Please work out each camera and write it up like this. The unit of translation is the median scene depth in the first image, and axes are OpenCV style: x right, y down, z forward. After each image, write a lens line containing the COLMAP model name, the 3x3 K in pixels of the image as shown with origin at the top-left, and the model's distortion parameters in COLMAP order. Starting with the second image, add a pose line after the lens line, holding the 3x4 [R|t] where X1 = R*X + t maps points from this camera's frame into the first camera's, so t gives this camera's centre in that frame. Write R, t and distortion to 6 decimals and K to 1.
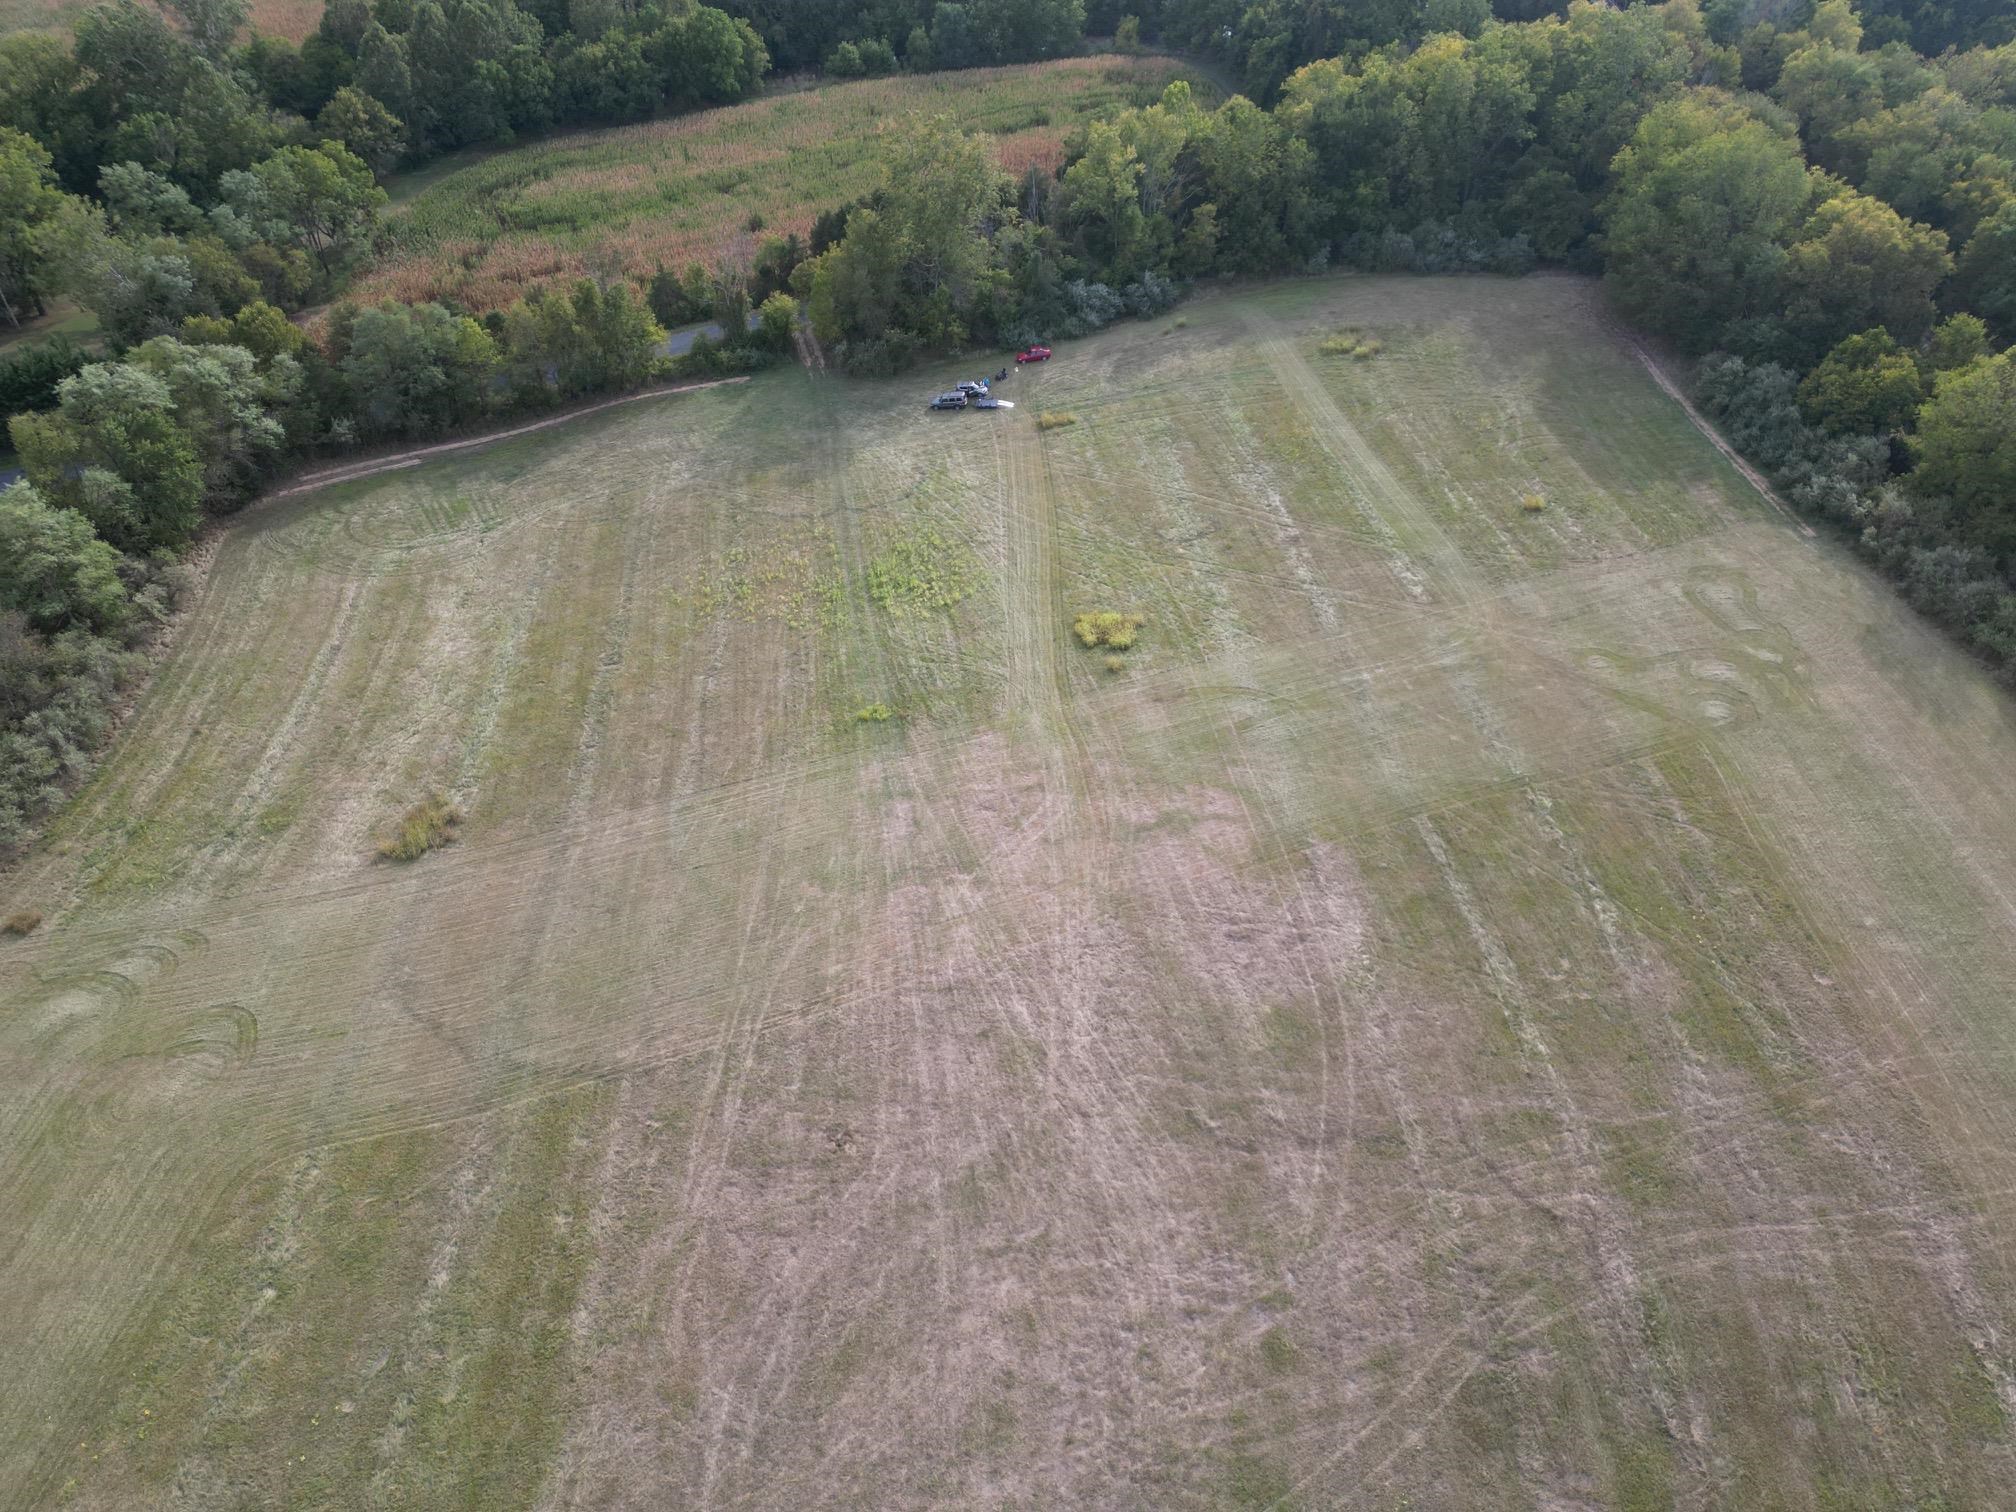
lens RADIAL K [[1408.1, 0, 1008.3], [0, 1408.1, 756.2], [0, 0, 1]] dist [0.048677, -0.047258]
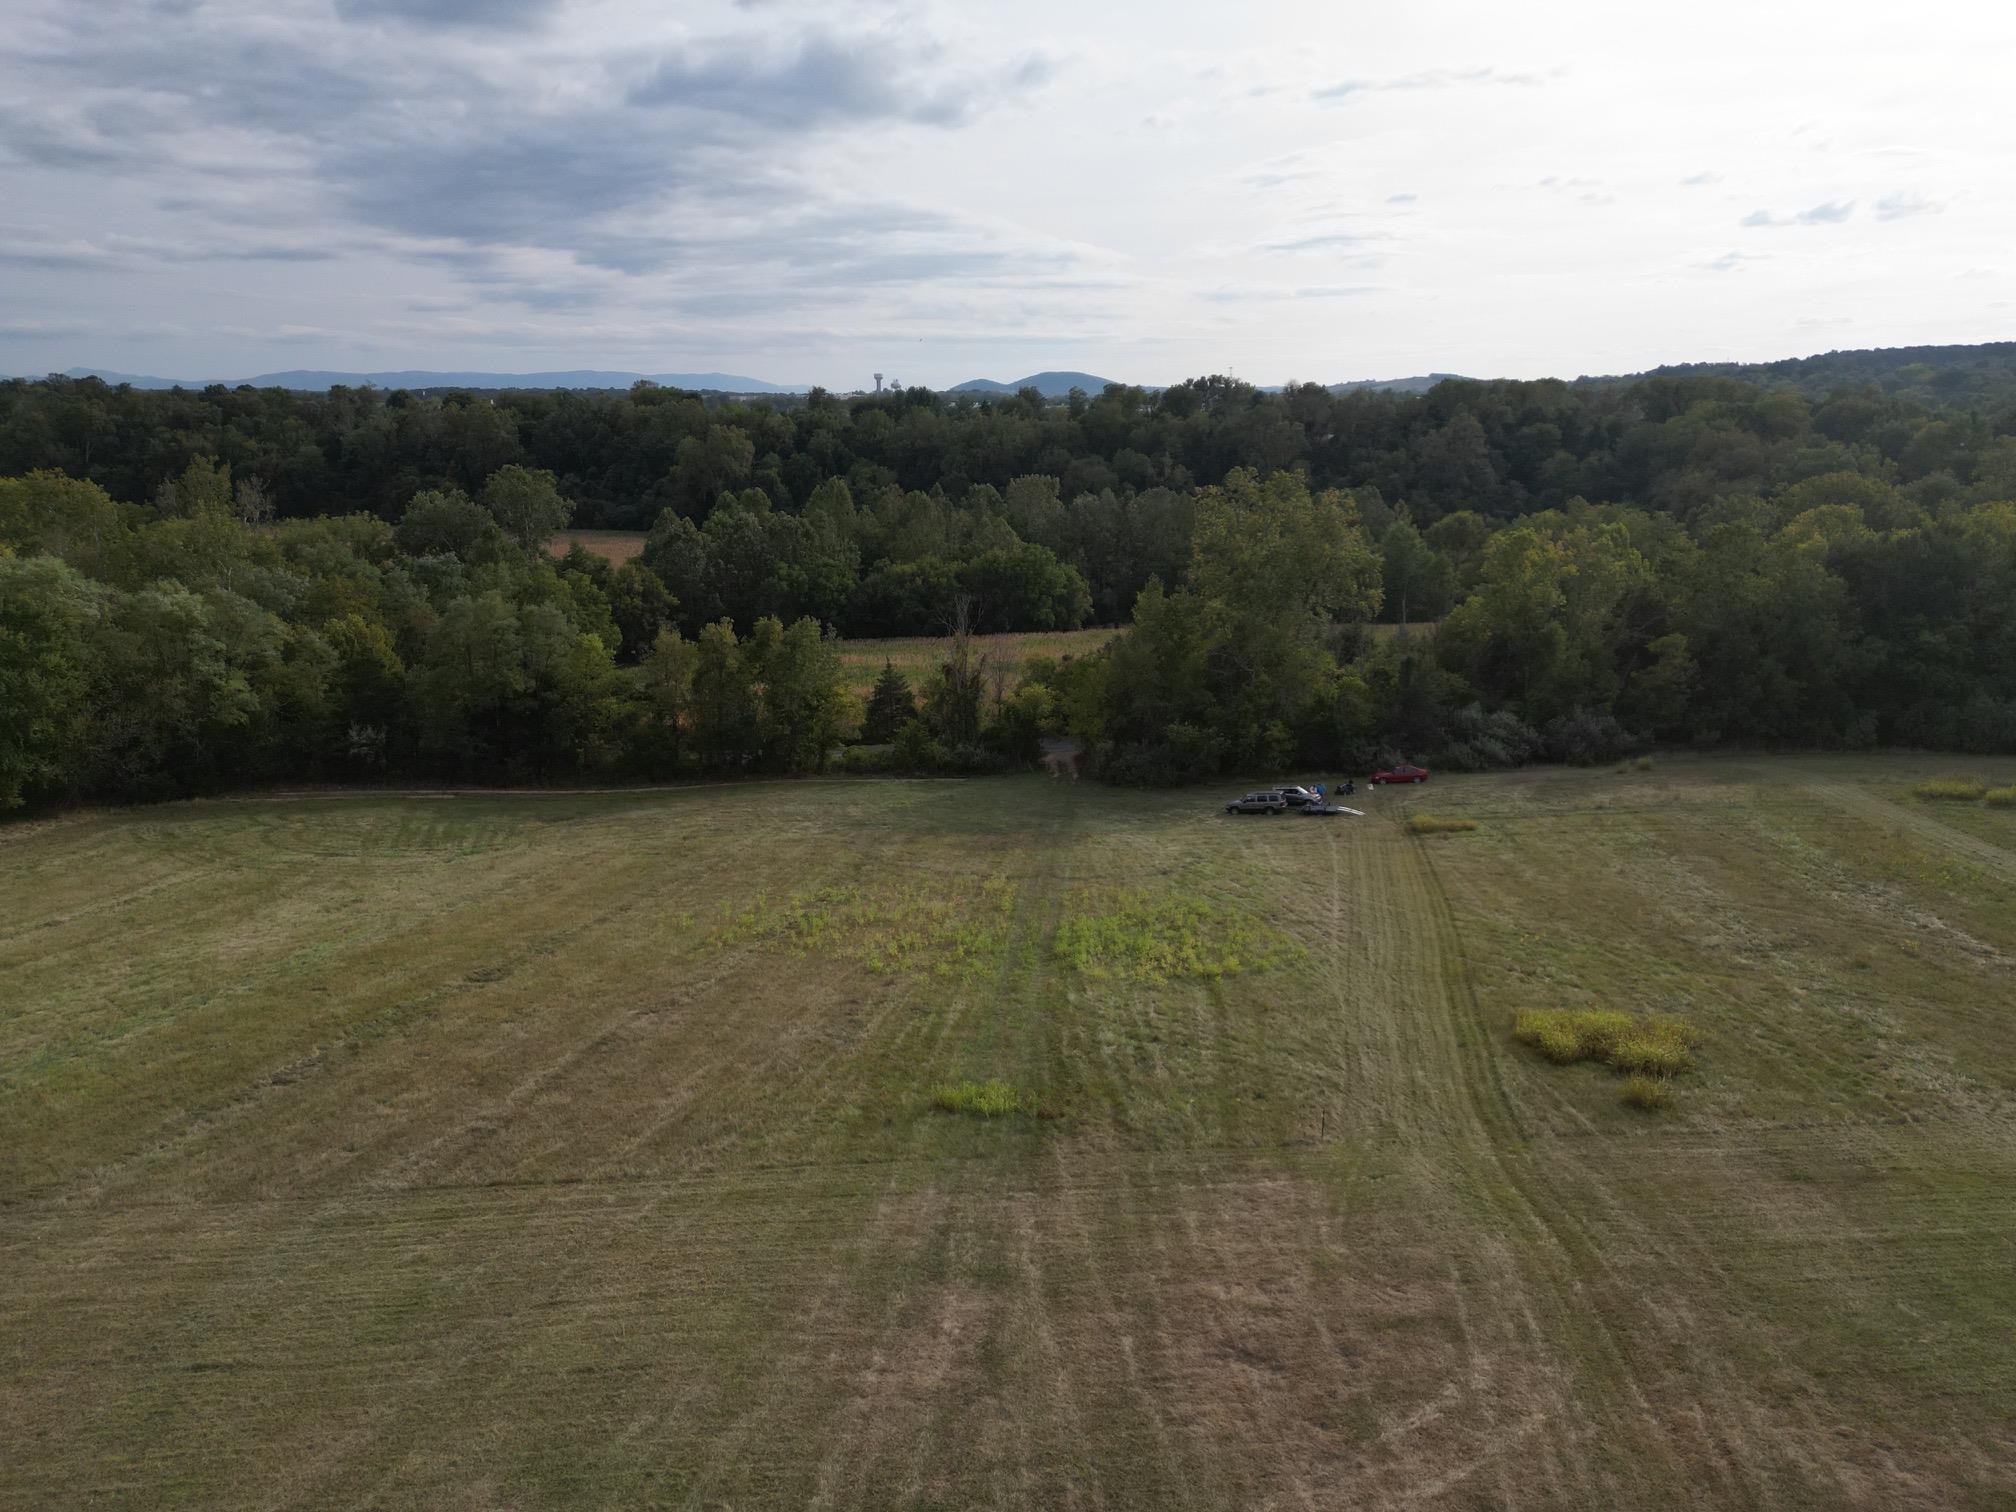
lens RADIAL K [[1408.1, 0, 1002.4], [0, 1408.1, 746.4], [0, 0, 1]] dist [0.048677, -0.047258]
pose [[0.967804, 0.066563, -0.242743, -0.001938], [-0.181488, 0.852768, -0.489744, 0.066434], [0.174405, 0.518031, 0.837393, 0.569902]]
